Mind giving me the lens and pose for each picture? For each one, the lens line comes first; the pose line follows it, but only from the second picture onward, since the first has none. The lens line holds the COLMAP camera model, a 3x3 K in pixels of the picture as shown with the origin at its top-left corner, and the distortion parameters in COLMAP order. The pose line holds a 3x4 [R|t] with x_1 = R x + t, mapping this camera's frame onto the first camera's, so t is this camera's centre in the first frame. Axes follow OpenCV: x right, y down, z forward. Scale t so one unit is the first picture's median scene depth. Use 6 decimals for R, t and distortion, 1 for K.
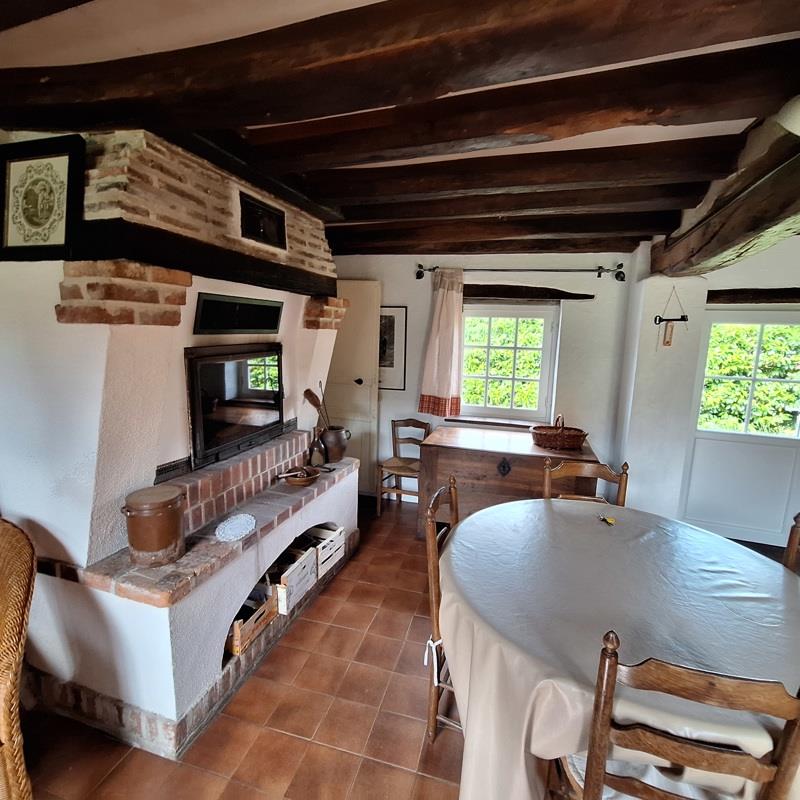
lens RADIAL K [[425.5, 0, 400.0], [0, 425.5, 398.3], [0, 0, 1]] dist [-0.004957, 0.001190]
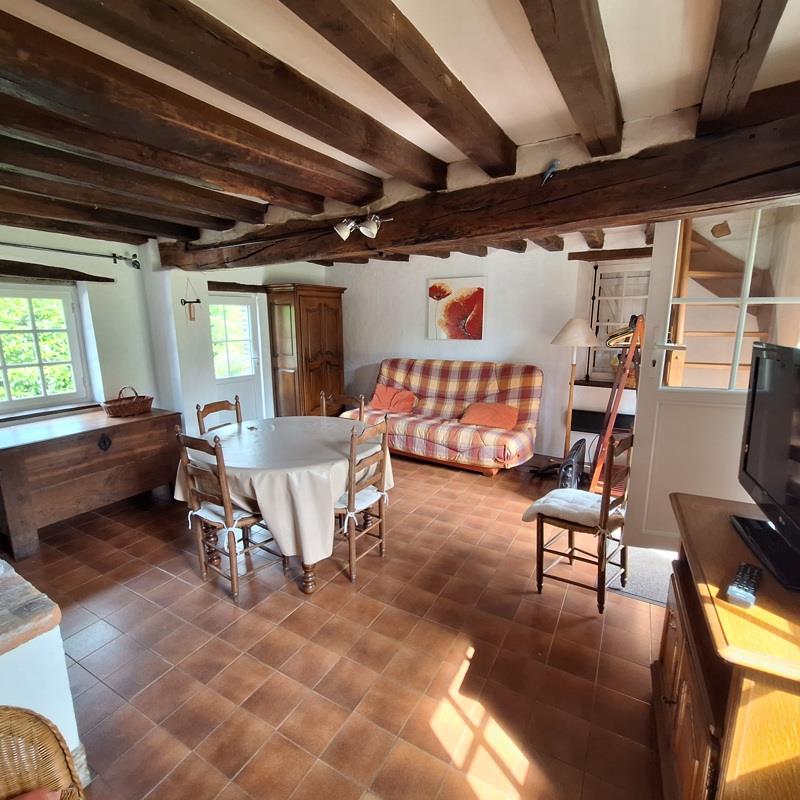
lens RADIAL K [[425.5, 0, 400.6], [0, 425.5, 399.3], [0, 0, 1]] dist [-0.004957, 0.001190]
pose [[0.240169, -0.211549, 0.947399, -0.539729], [0.161707, 0.971047, 0.175836, -0.008020], [-0.957167, 0.110971, 0.267425, 0.004227]]
